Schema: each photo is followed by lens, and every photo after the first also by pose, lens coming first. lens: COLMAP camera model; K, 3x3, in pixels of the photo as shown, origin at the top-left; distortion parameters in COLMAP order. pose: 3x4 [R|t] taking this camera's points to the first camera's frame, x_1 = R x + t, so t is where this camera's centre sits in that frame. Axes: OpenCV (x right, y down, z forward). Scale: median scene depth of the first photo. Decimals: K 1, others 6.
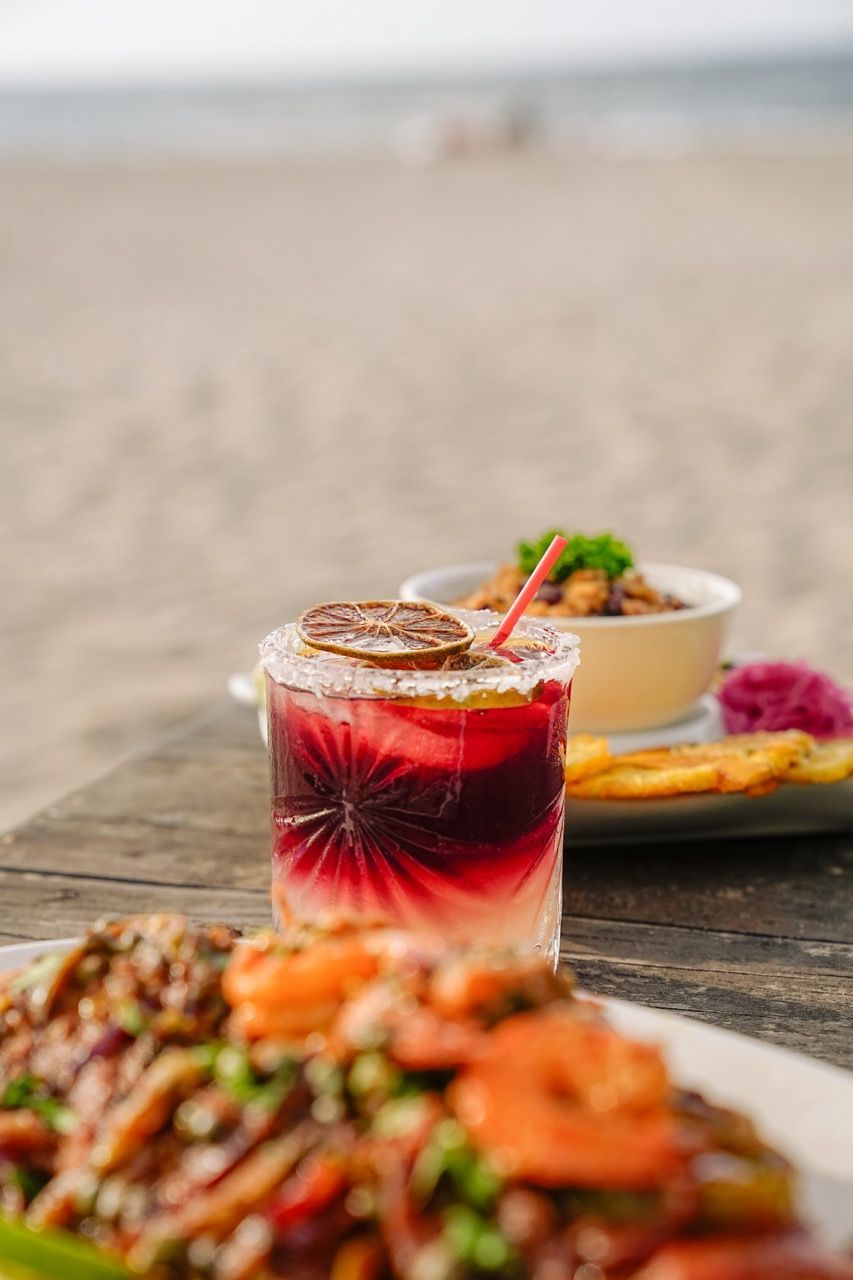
lens RADIAL K [[2411.7, 0, 428.7], [0, 2411.7, 645.0], [0, 0, 1]] dist [0.165637, 0.000000]
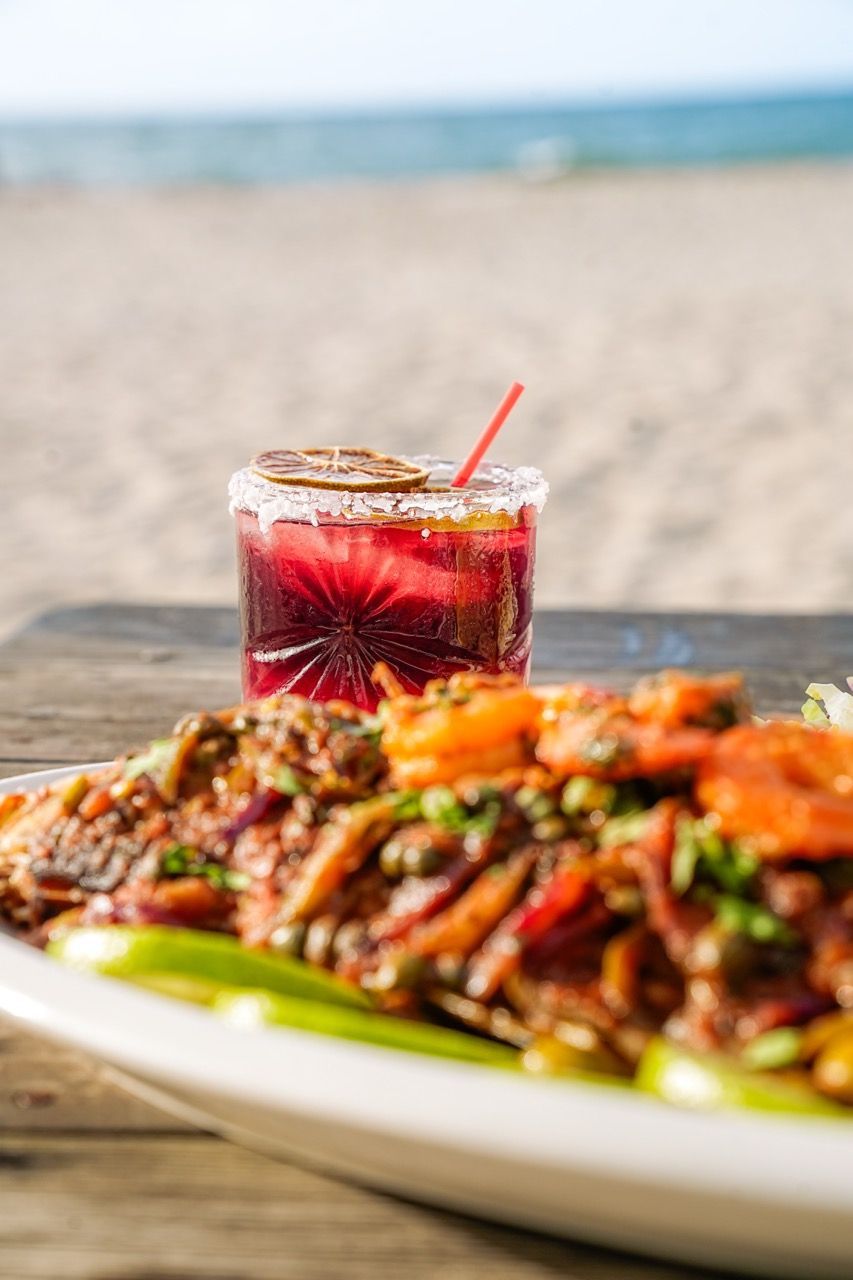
lens RADIAL K [[2411.7, 0, 419.0], [0, 2411.7, 640.2], [0, 0, 1]] dist [0.165637, 0.000000]
pose [[0.972412, -0.034498, 0.230706, -0.285328], [0.042362, 0.998675, -0.029219, 0.122008], [-0.229392, 0.038186, 0.972585, 0.018793]]
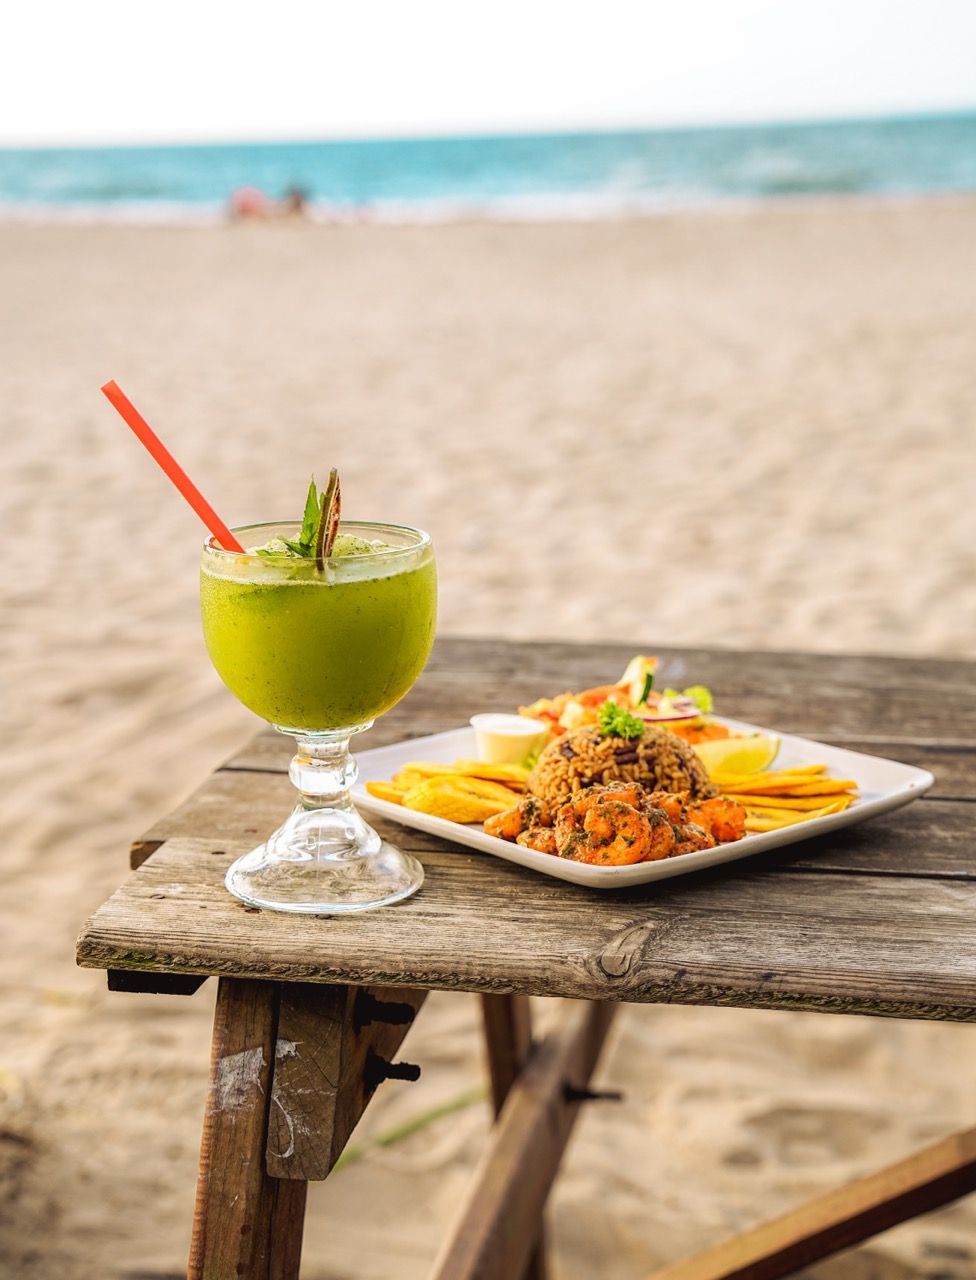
lens RADIAL K [[2316.7, 0, 491.3], [0, 2316.7, 639.6], [0, 0, 1]] dist [0.140735, 0.000000]
pose [[0.989070, -0.021402, 0.145886, -0.457479], [0.021602, 0.999767, 0.000213, 0.037306], [-0.145856, 0.002941, 0.989301, -1.593541]]
